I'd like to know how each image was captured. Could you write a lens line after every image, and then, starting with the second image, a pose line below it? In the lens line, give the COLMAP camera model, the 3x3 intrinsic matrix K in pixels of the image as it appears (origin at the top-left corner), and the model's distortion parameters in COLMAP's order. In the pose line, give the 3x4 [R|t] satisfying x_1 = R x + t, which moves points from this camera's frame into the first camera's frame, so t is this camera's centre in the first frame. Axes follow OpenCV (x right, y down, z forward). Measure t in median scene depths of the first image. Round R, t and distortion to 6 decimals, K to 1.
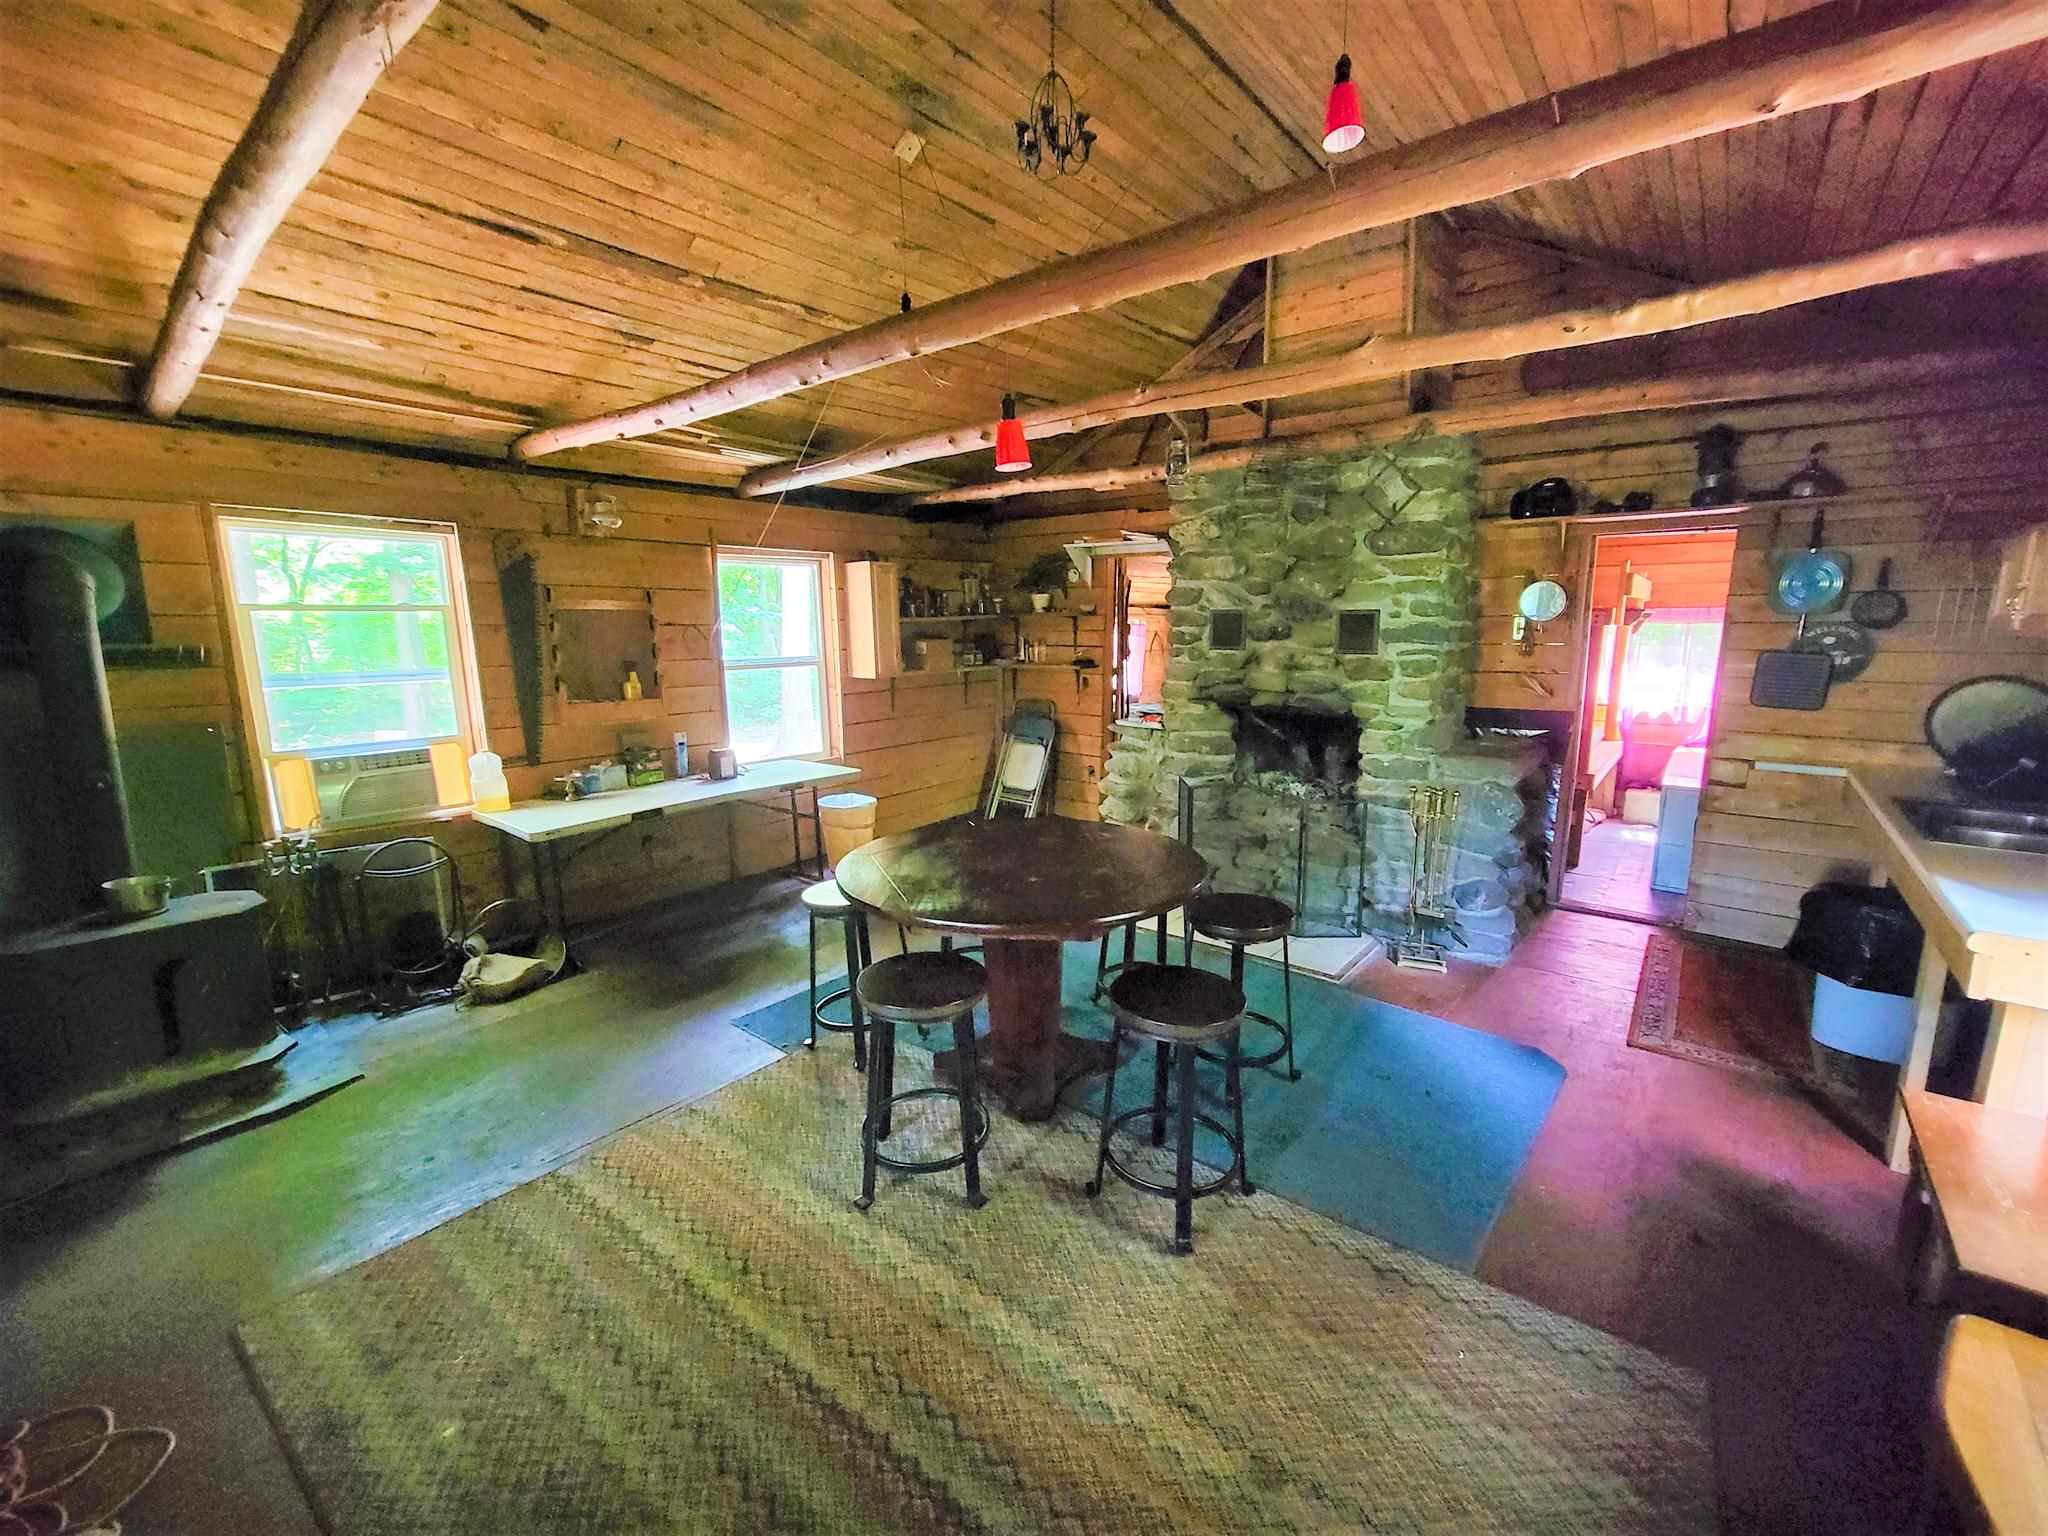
lens RADIAL K [[839.1, 0, 1024.0], [0, 839.1, 768.0], [0, 0, 1]] dist [-0.000397, -0.000154]
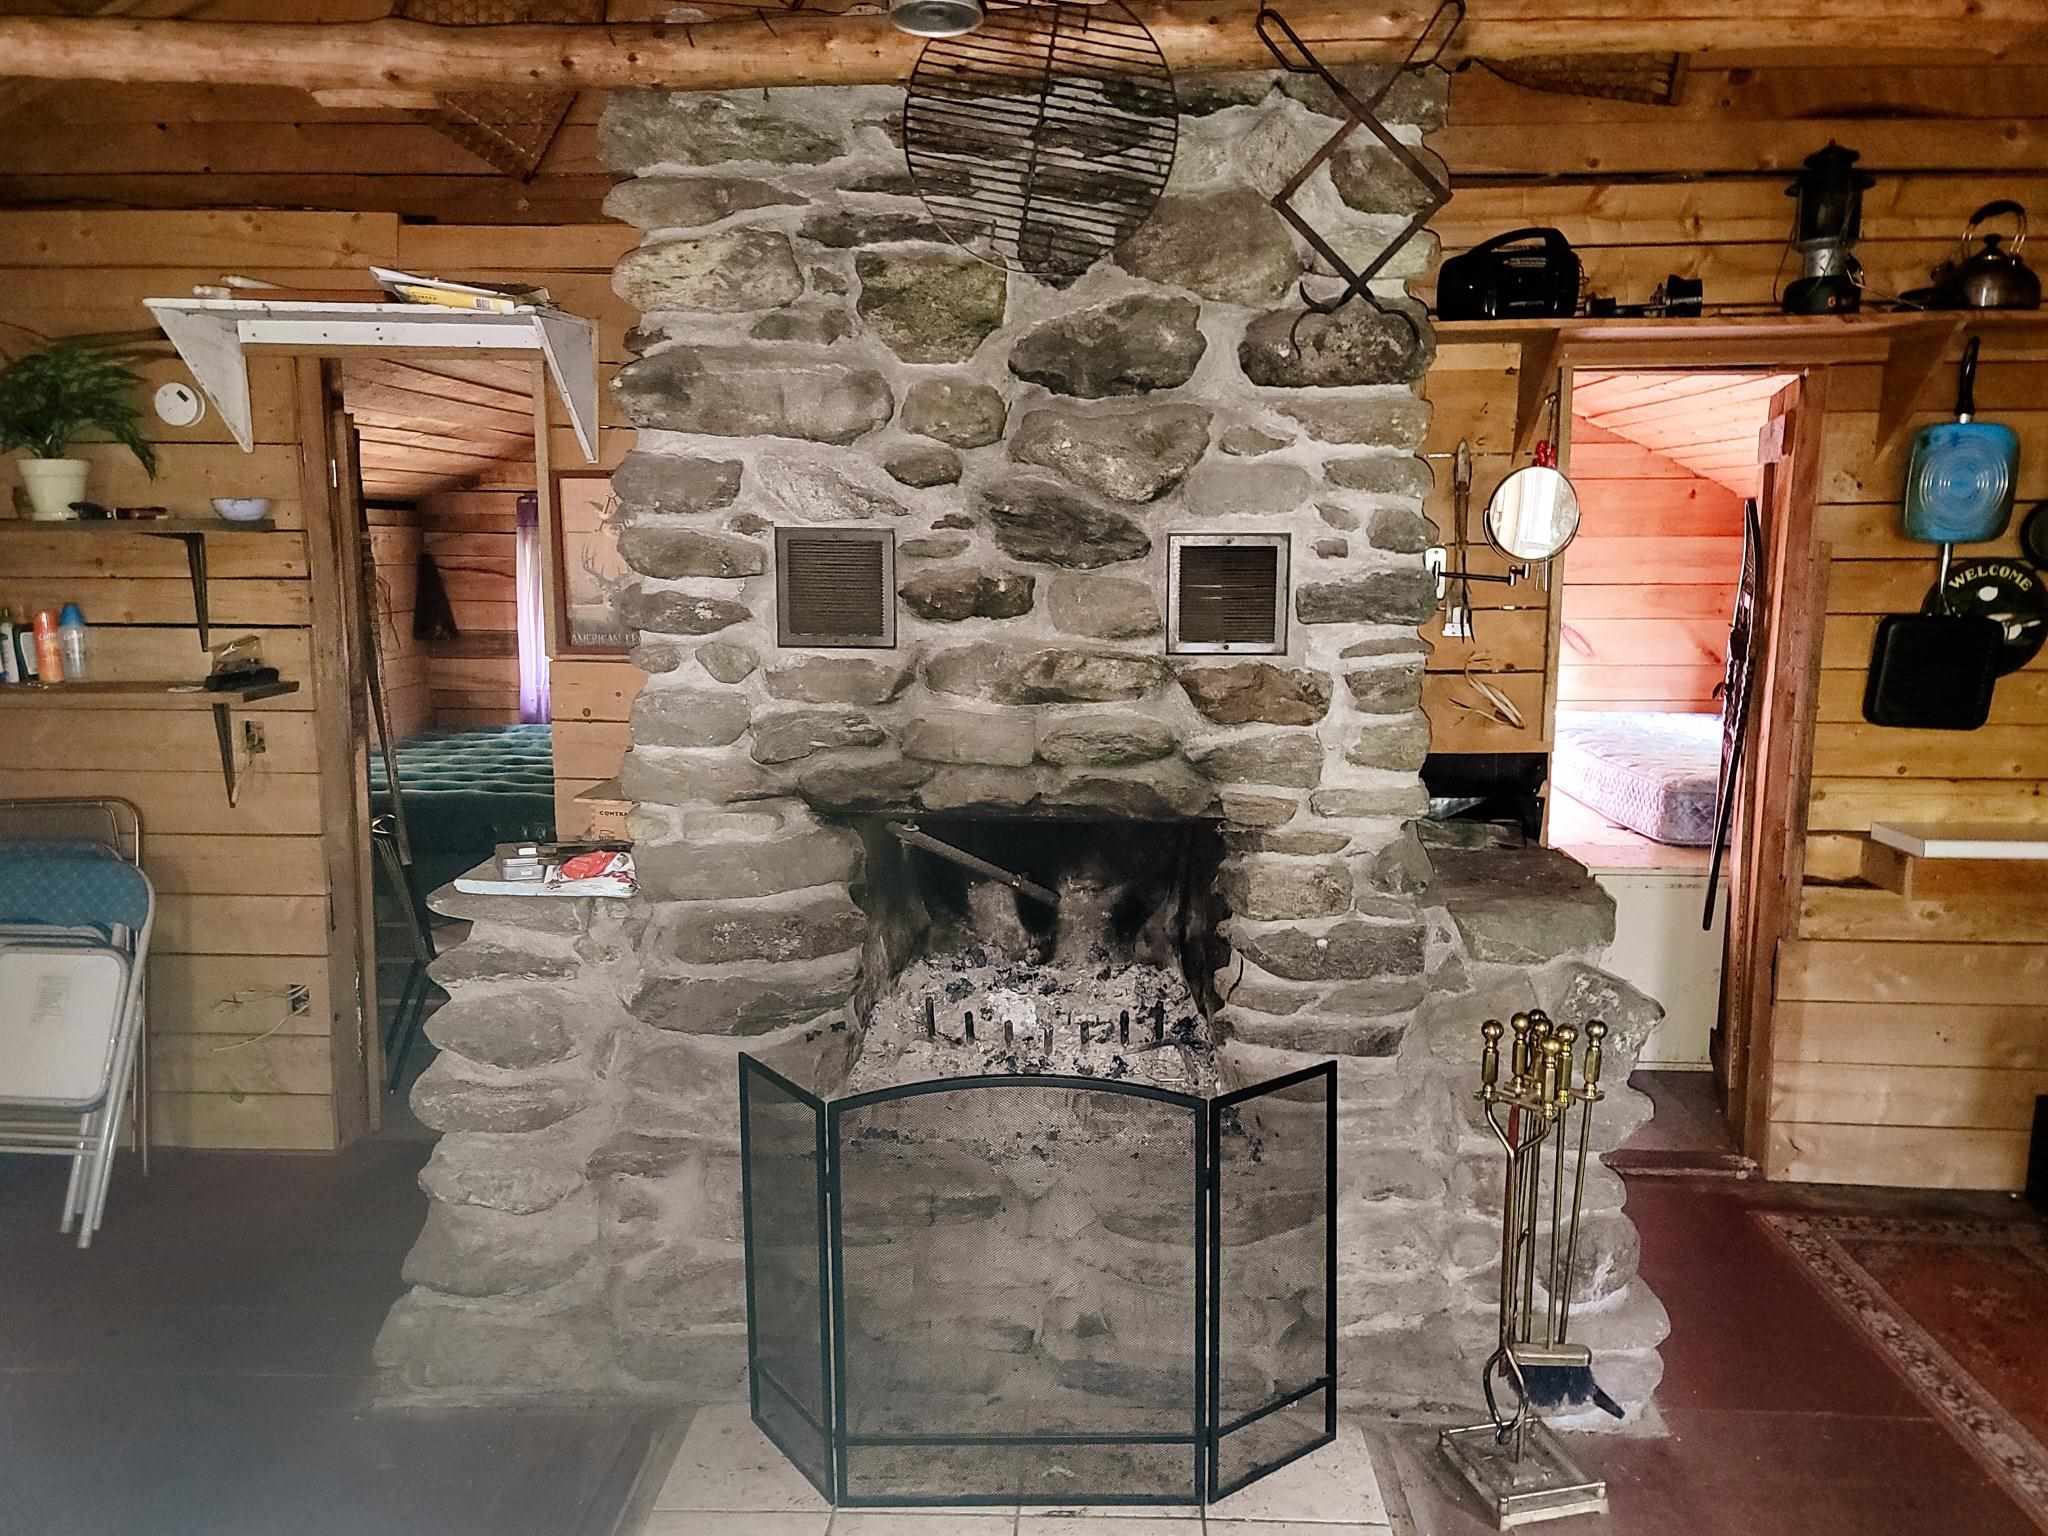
lens RADIAL K [[1522.1, 0, 1067.3], [0, 1522.1, 774.0], [0, 0, 1]] dist [0.035792, -0.003089]
pose [[0.784631, -0.097152, 0.612303, -0.065472], [0.103731, 0.994295, 0.024836, -0.101647], [-0.611223, 0.044028, 0.790233, 0.491301]]
